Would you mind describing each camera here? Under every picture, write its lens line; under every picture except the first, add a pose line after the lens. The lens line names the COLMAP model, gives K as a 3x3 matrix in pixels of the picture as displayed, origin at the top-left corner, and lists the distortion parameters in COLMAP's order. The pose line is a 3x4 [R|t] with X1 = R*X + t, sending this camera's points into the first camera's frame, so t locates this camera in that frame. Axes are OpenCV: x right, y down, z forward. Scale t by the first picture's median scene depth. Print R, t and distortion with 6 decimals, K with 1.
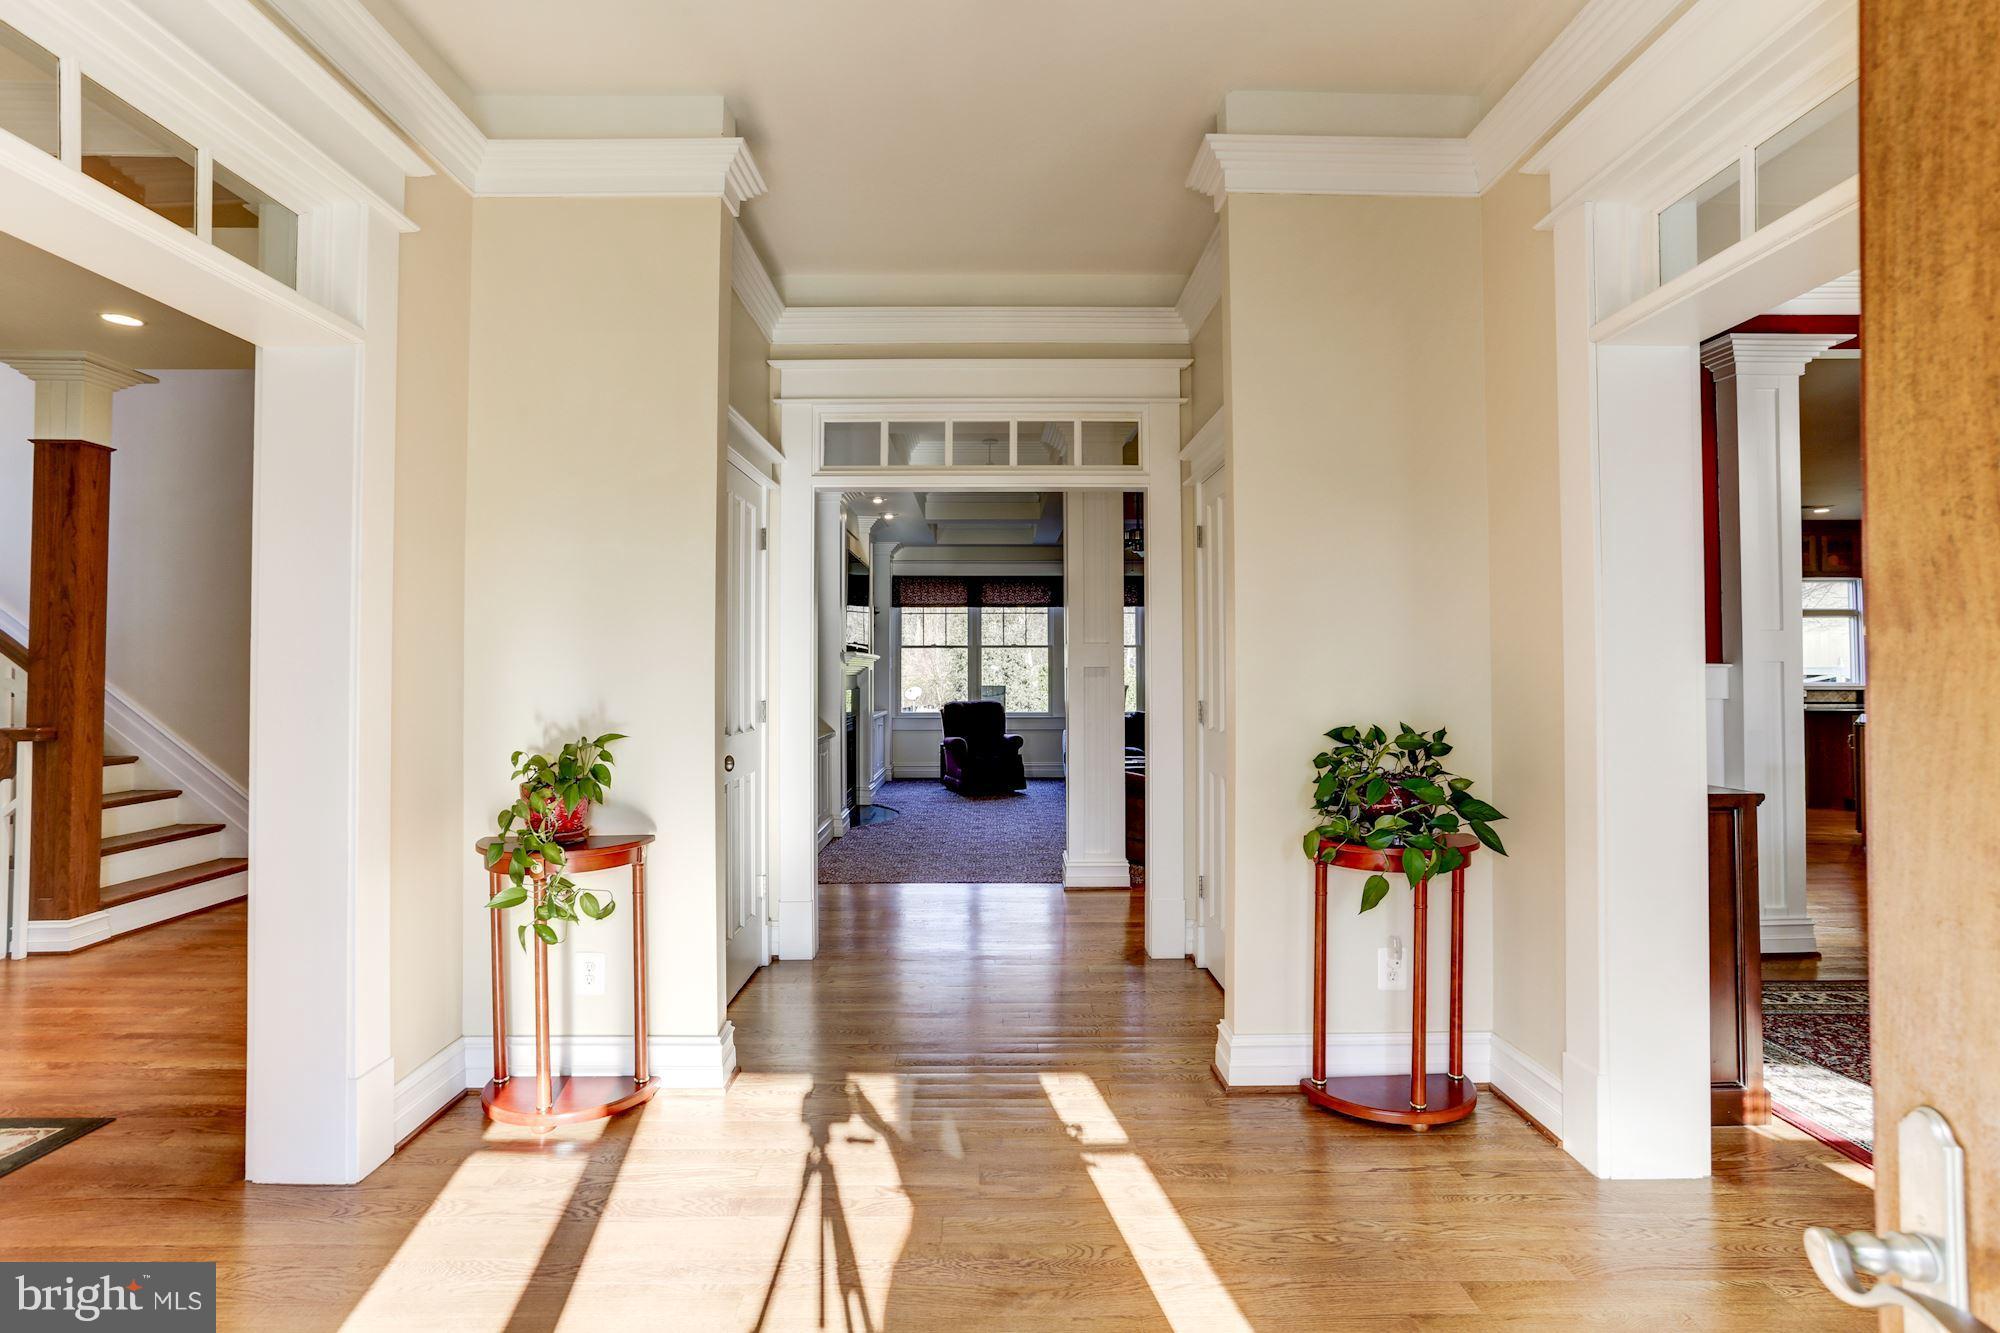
lens RADIAL K [[951.6, 0, 998.9], [0, 951.6, 657.7], [0, 0, 1]] dist [-0.002066, 0.000626]
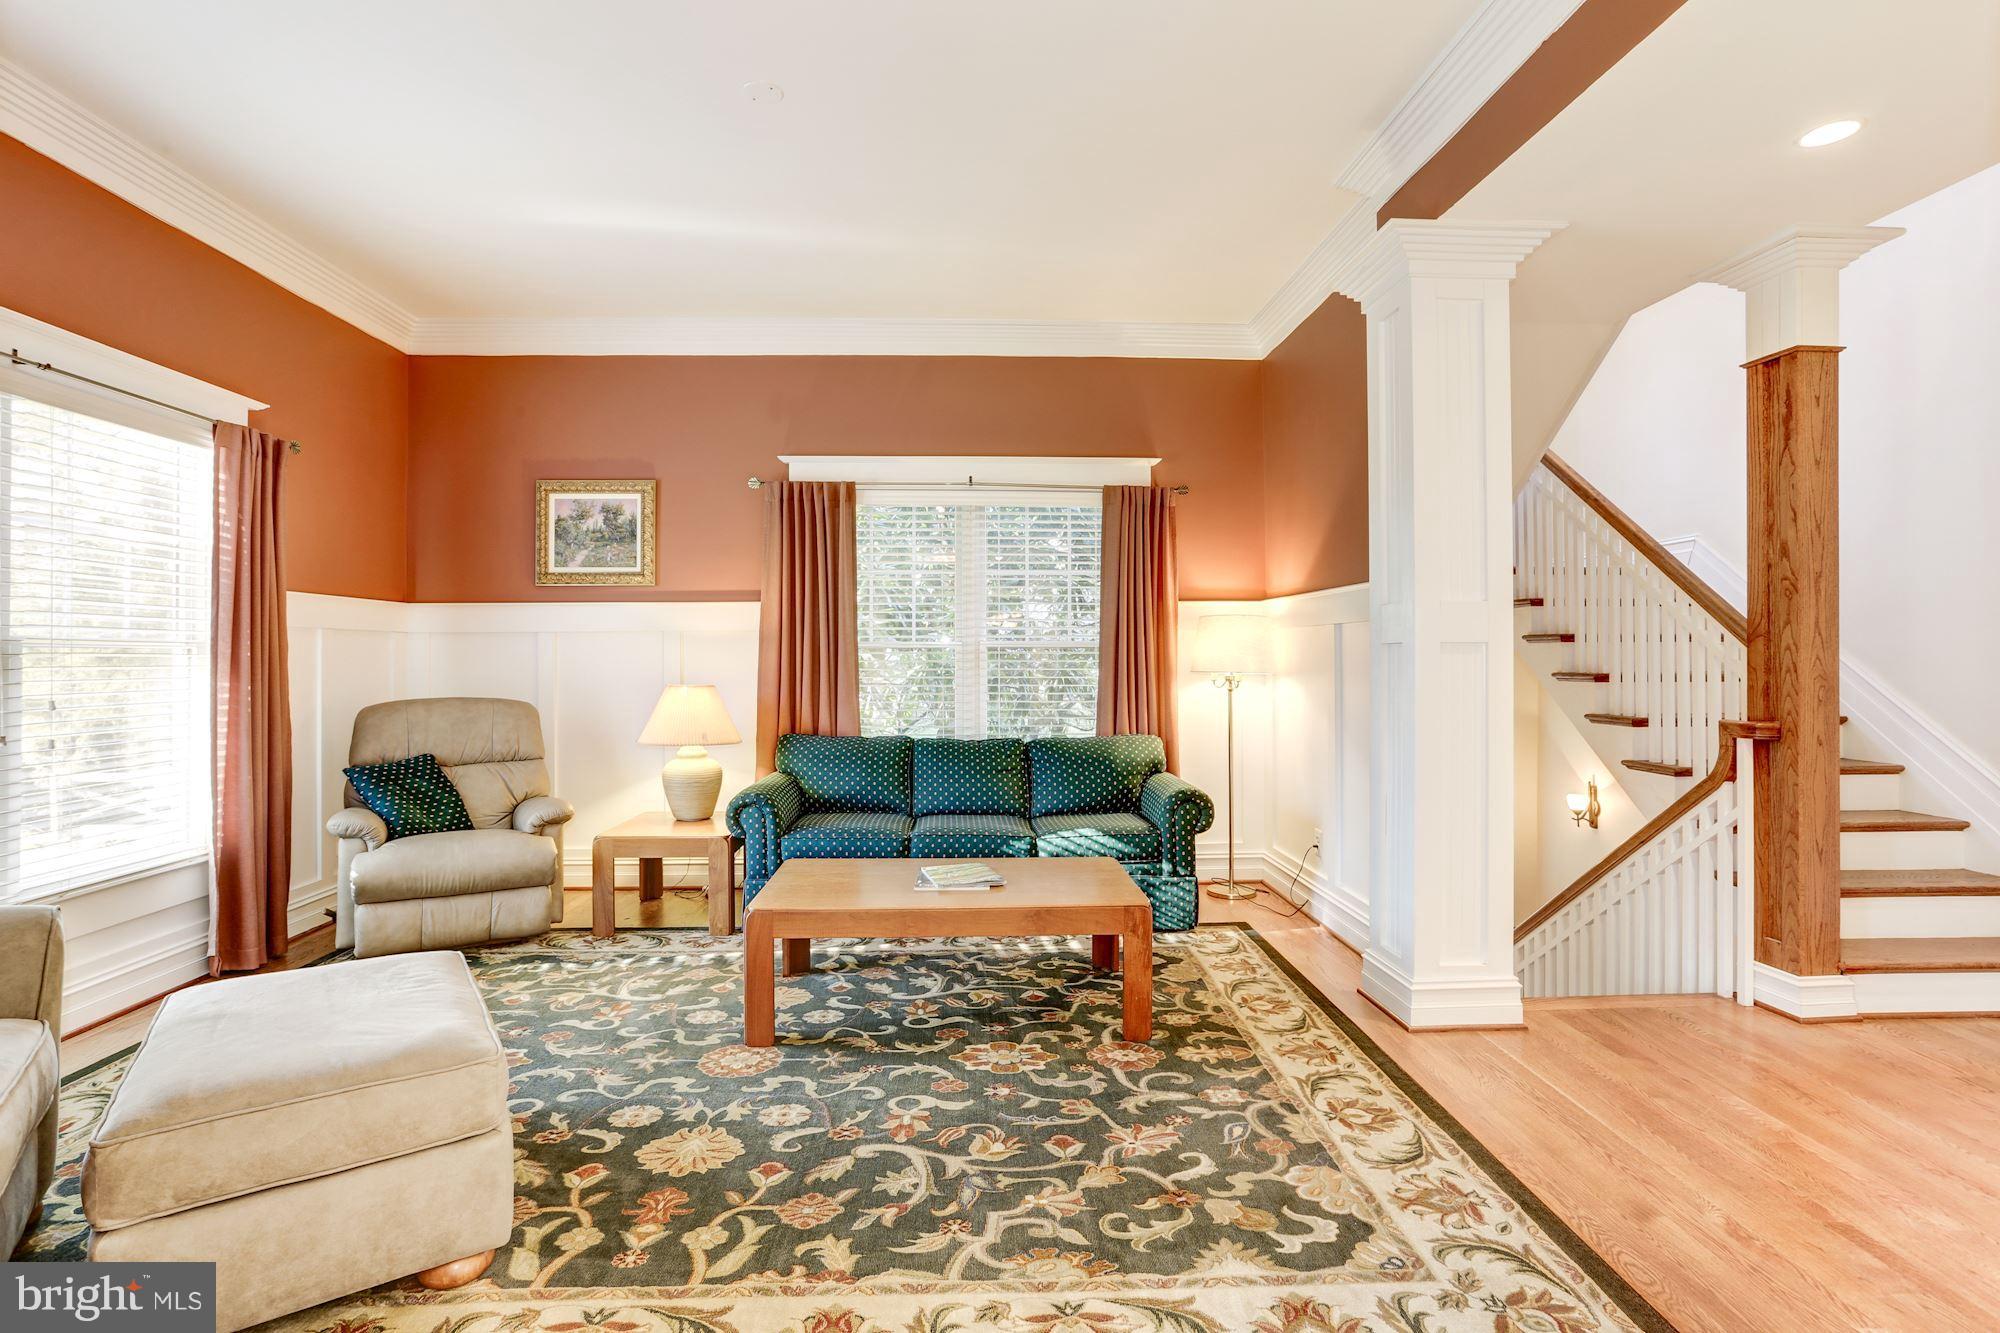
lens RADIAL K [[951.6, 0, 1001.1], [0, 951.6, 654.1], [0, 0, 1]] dist [-0.002066, 0.000626]
pose [[0.050401, -0.010133, -0.998678, -0.243137], [0.017360, 0.999806, -0.009268, 0.012780], [0.998578, -0.016870, 0.050568, 0.322305]]
